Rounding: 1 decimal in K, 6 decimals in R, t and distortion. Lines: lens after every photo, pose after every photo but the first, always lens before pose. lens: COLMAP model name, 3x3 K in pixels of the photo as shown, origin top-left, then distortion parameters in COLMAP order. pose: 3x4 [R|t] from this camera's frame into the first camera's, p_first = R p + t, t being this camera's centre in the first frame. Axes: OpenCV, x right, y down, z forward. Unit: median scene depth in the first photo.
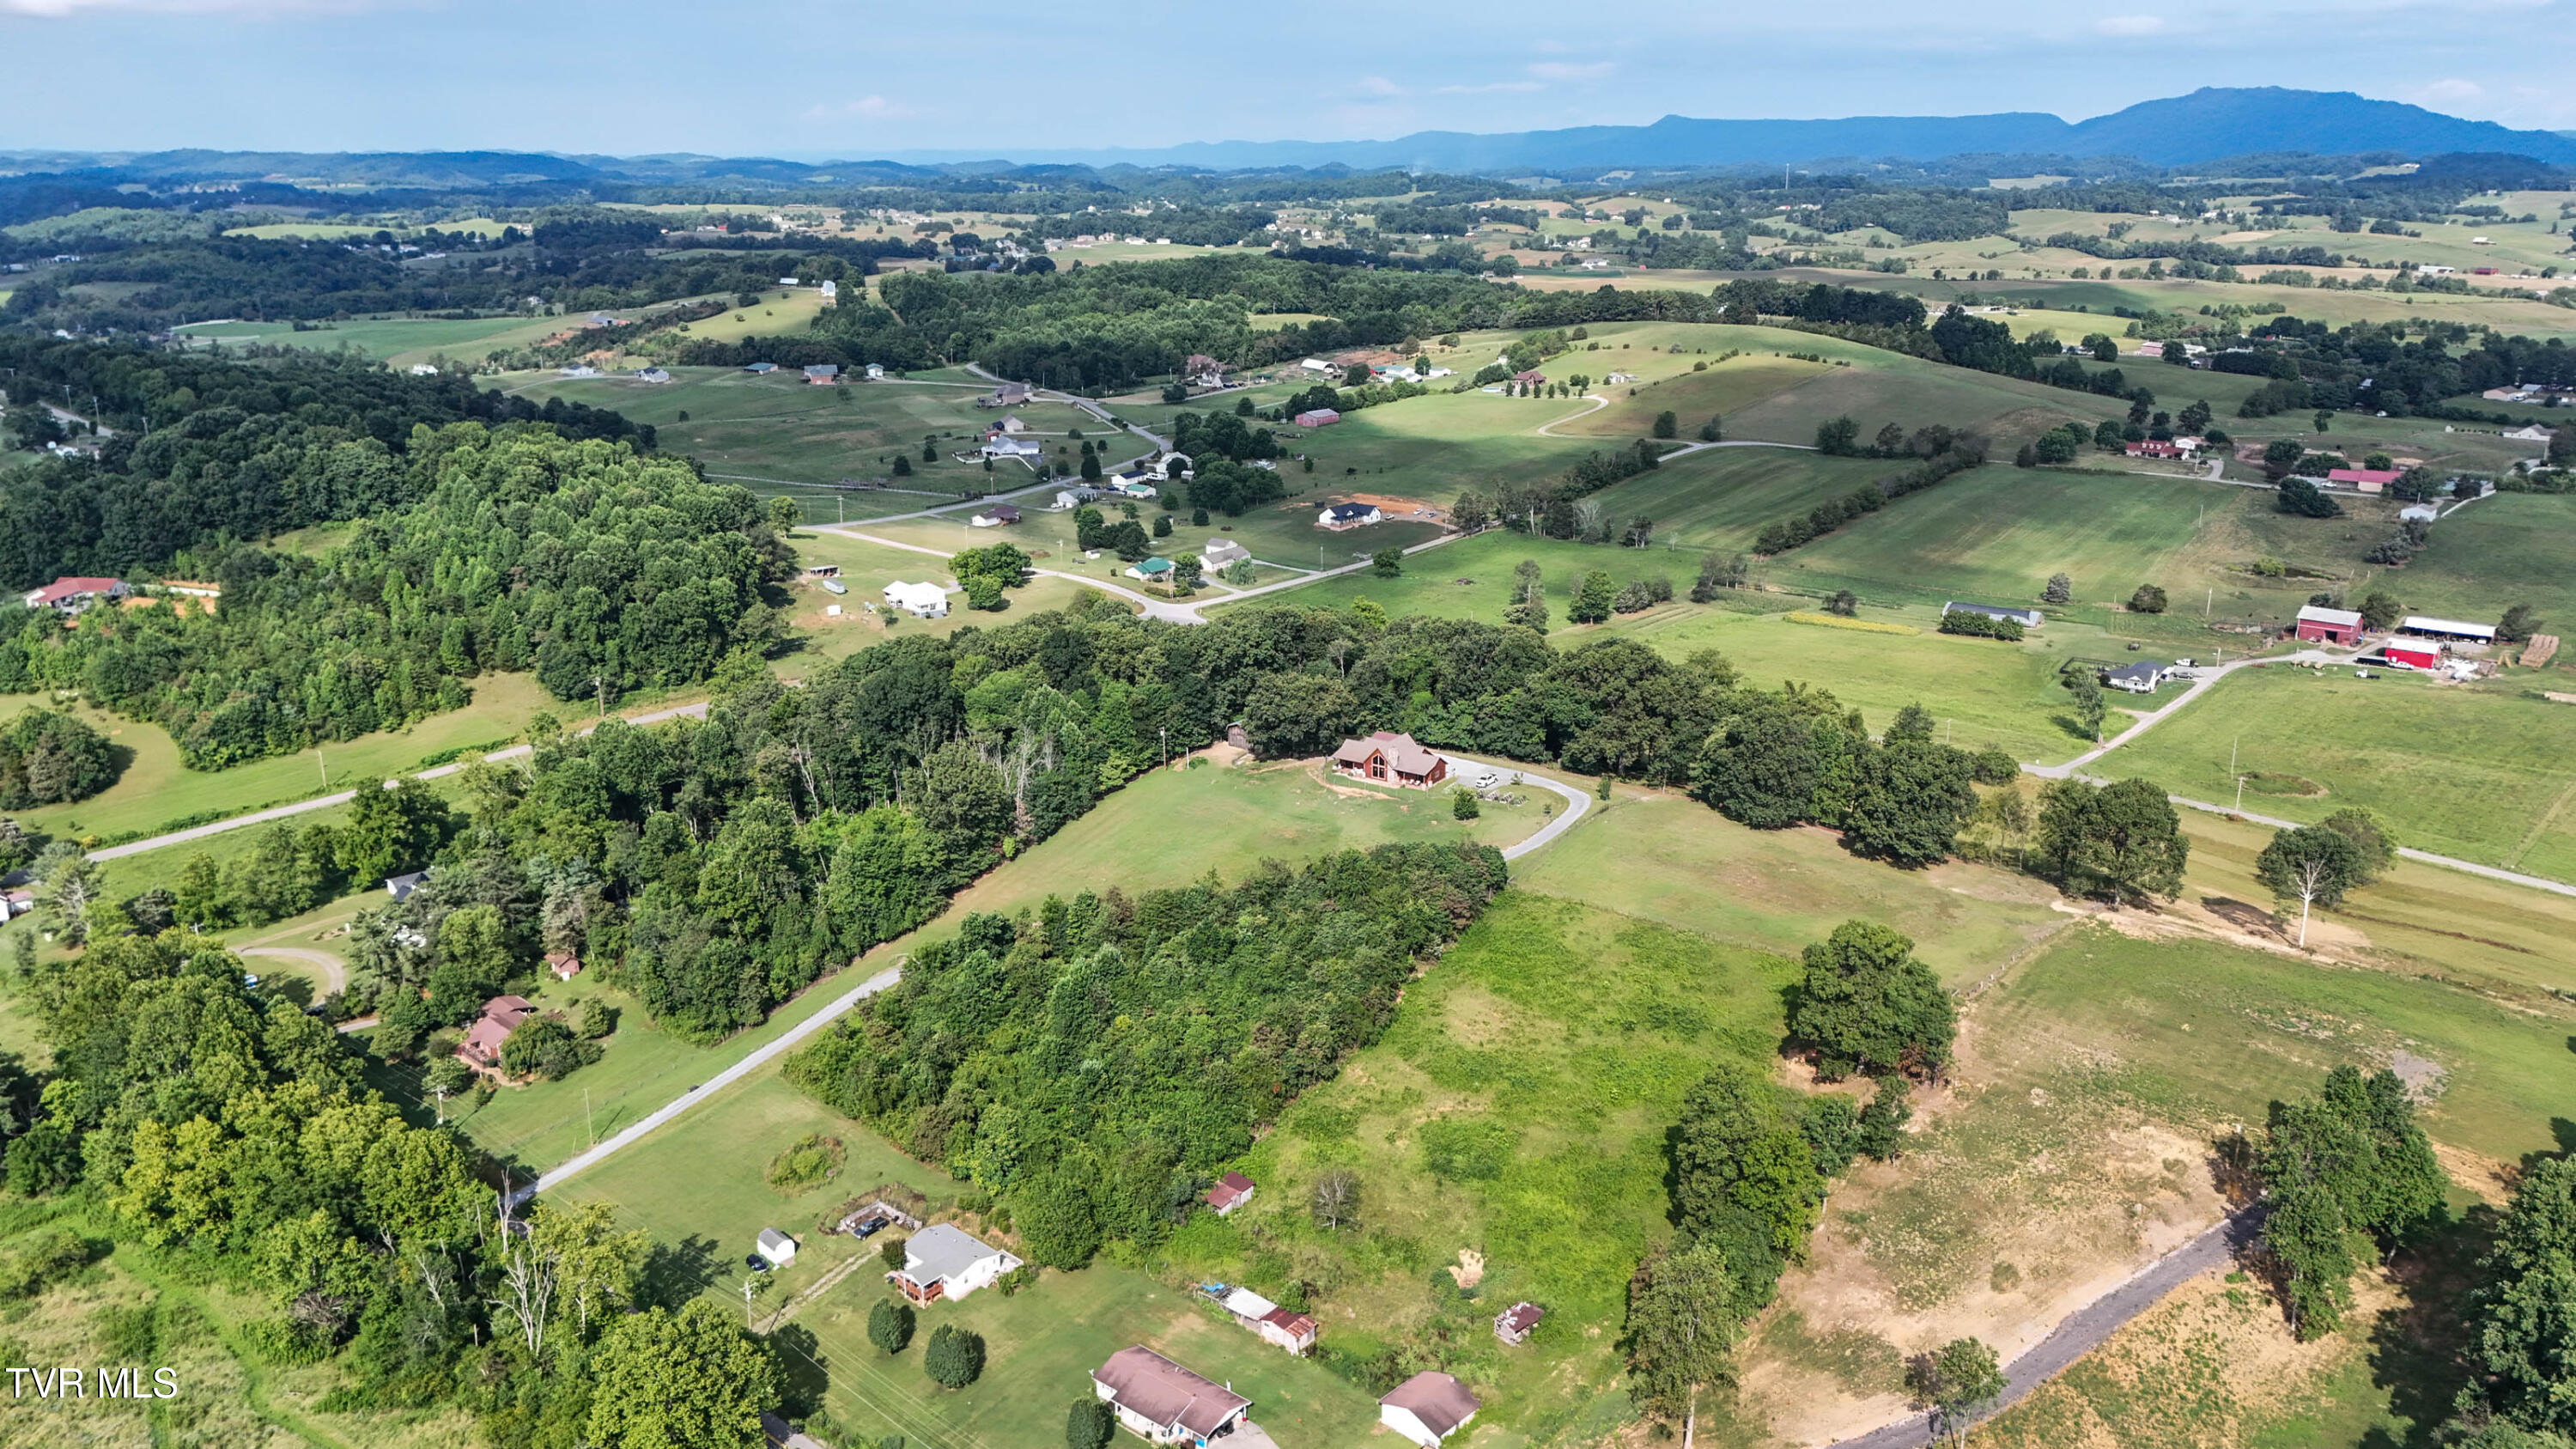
lens RADIAL K [[1883.3, 0, 1303.6], [0, 1883.3, 719.7], [0, 0, 1]] dist [0.085060, -0.084737]
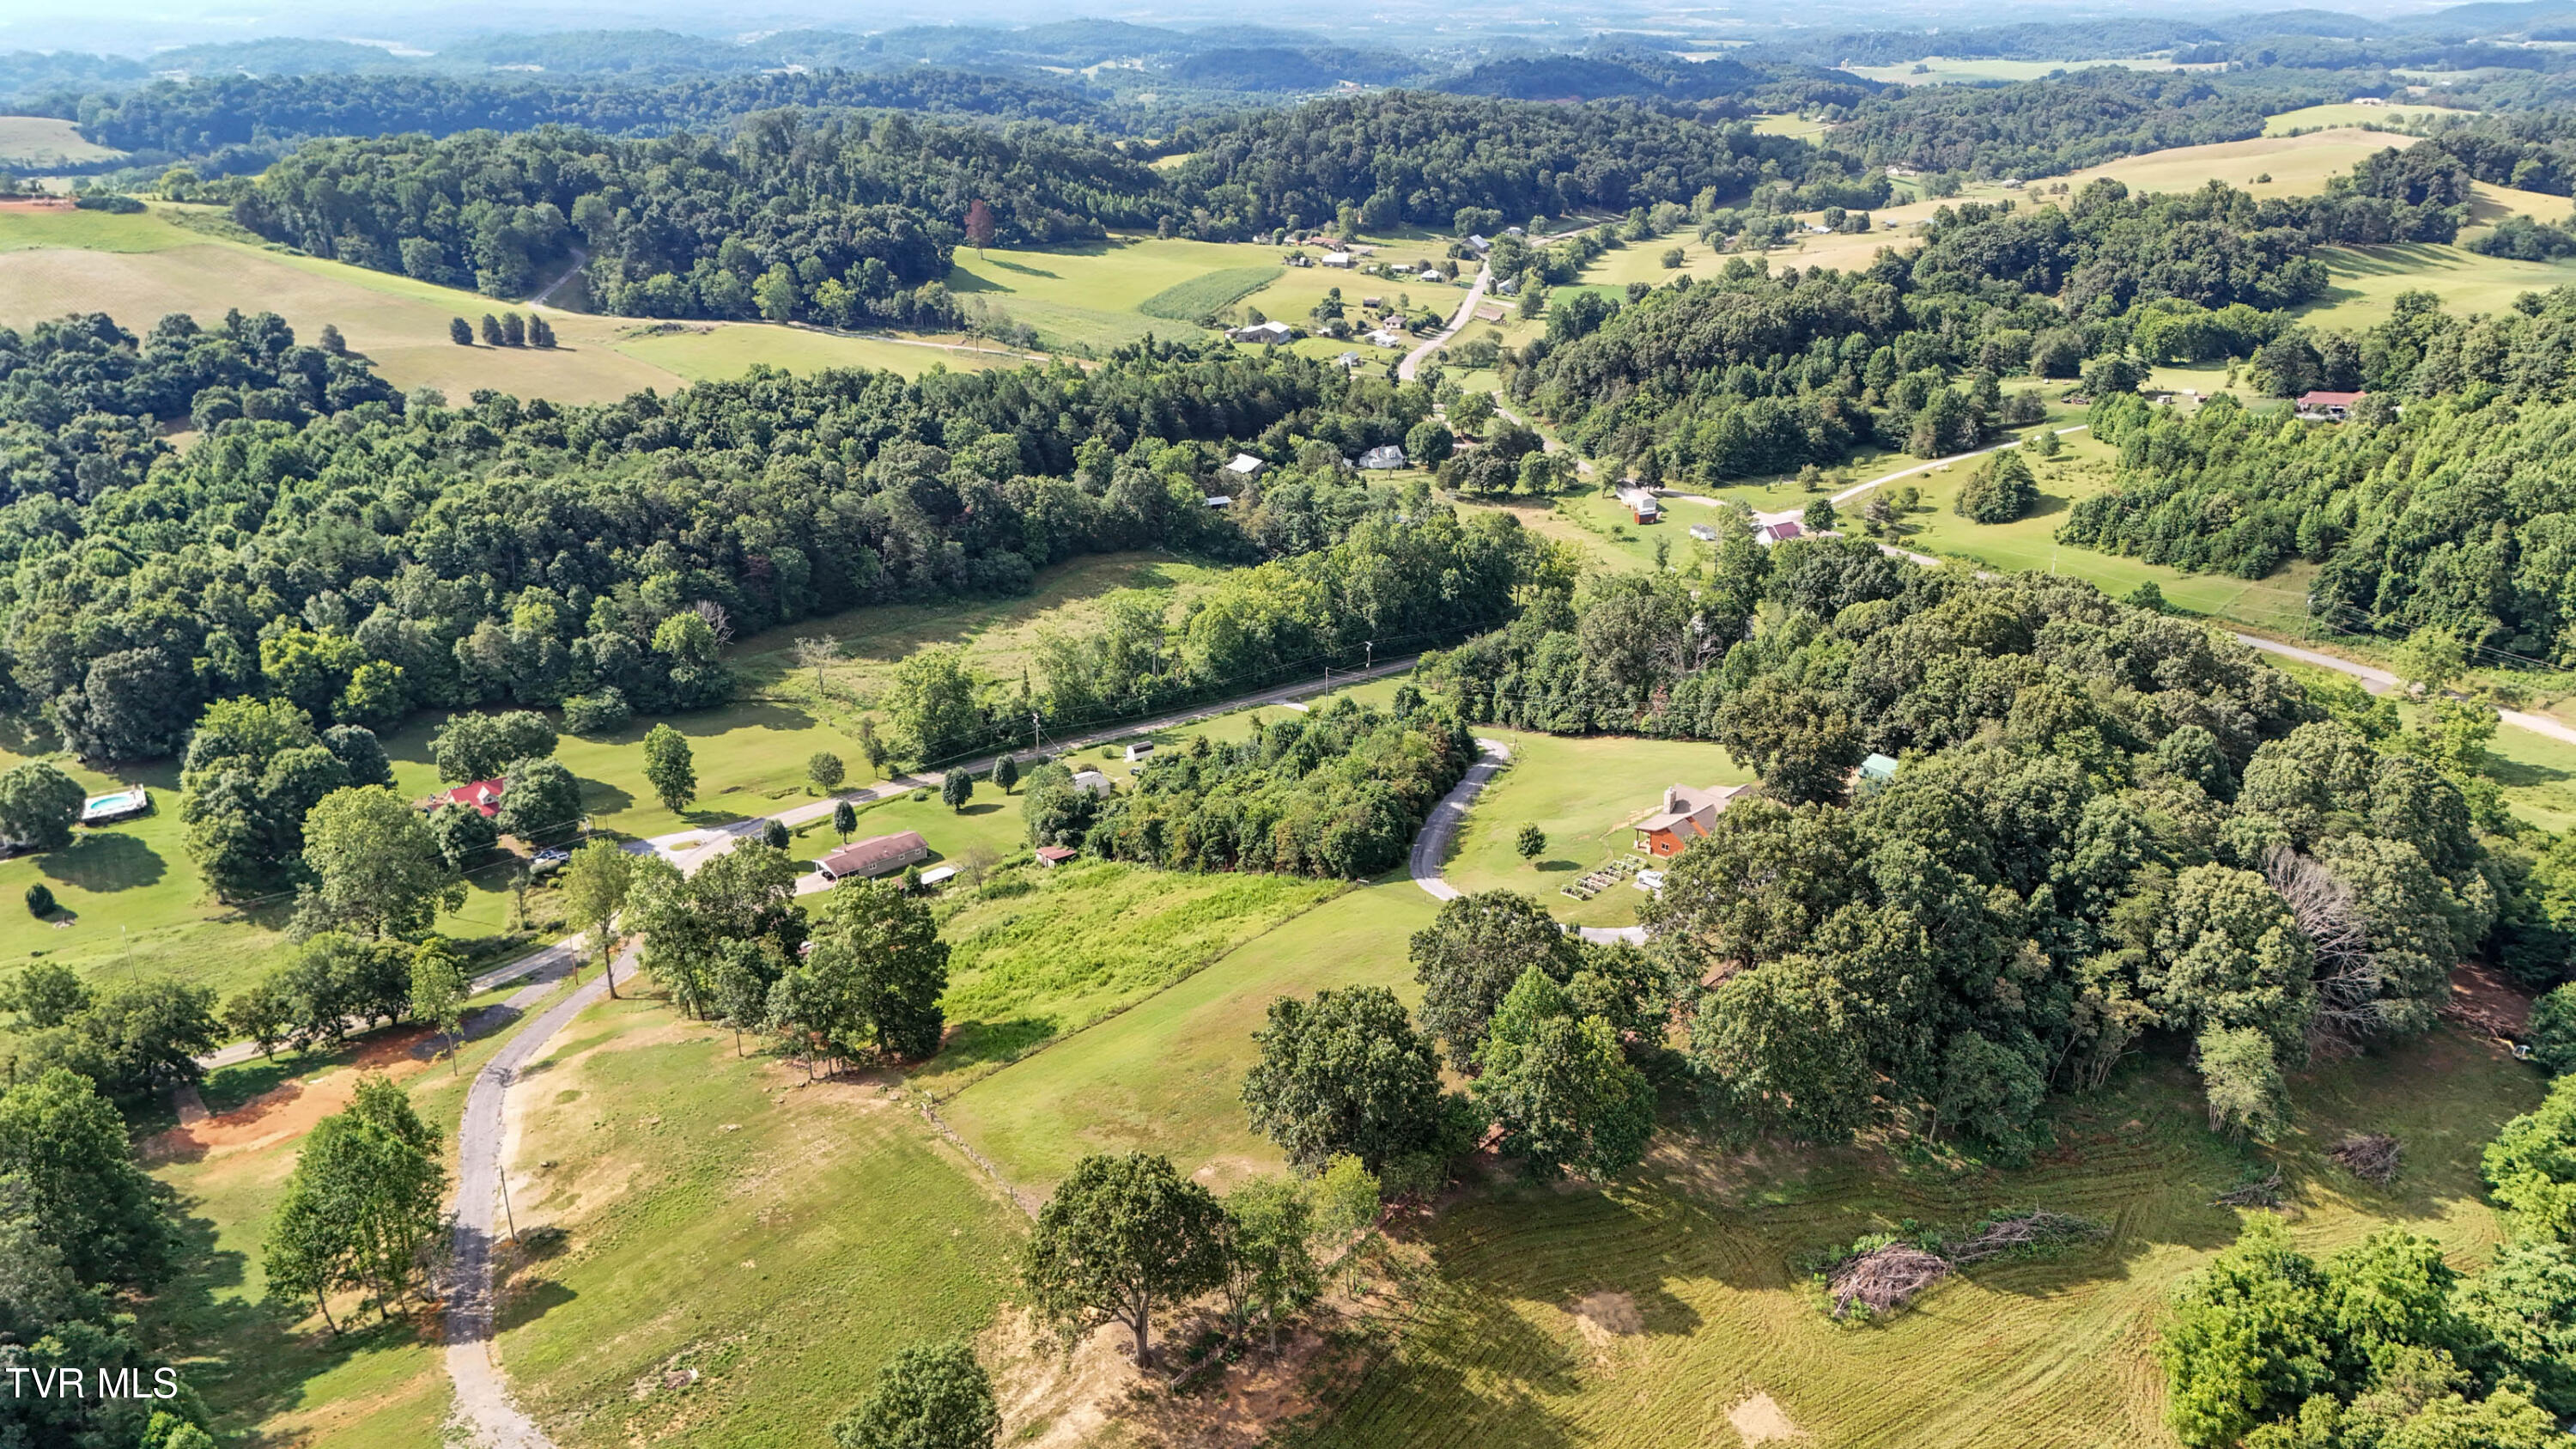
lens RADIAL K [[1883.3, 0, 1300.7], [0, 1883.3, 749.5], [0, 0, 1]] dist [0.085060, -0.084737]
pose [[-0.188854, 0.377457, -0.906565, 0.386252], [-0.287727, 0.861393, 0.418588, -0.139691], [0.938907, 0.339895, -0.054073, 0.454707]]
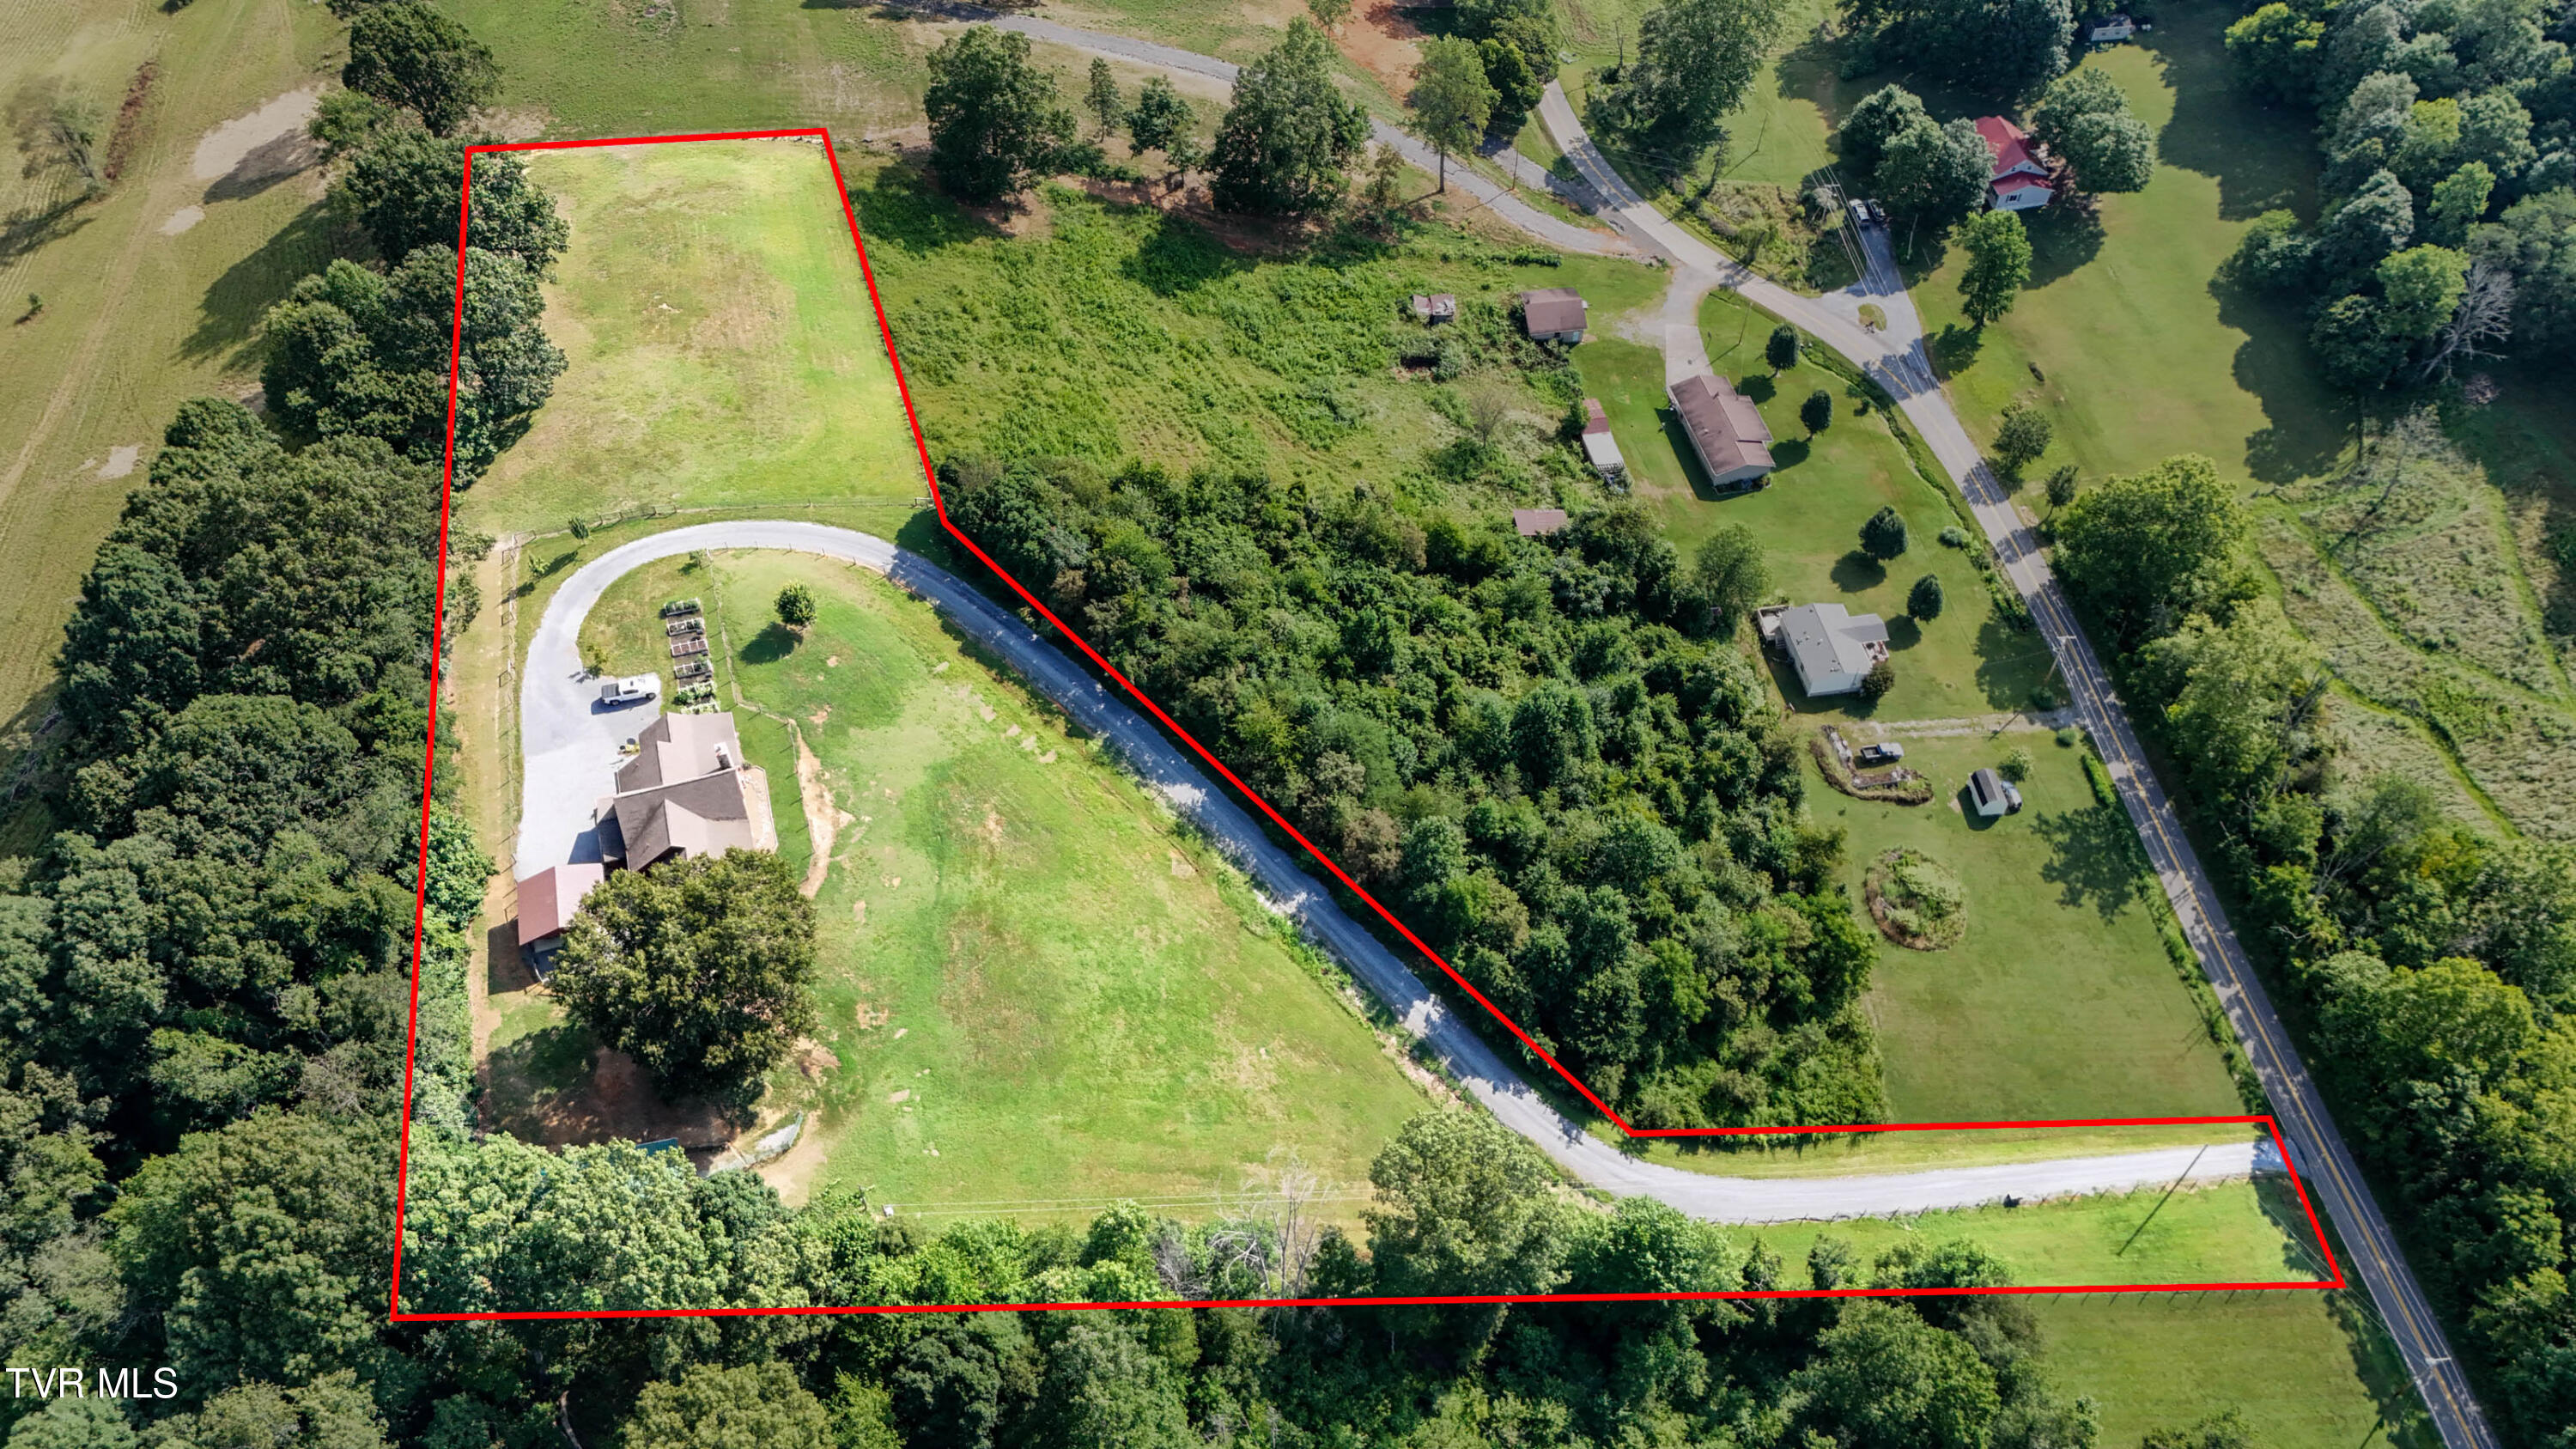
lens RADIAL K [[1883.3, 0, 1294.6], [0, 1883.3, 722.7], [0, 0, 1]] dist [0.085060, -0.084737]
pose [[-0.775279, -0.491092, 0.397205, -0.137222], [0.189910, 0.418527, 0.888127, -0.209222], [-0.602393, 0.763979, -0.231212, 0.519197]]
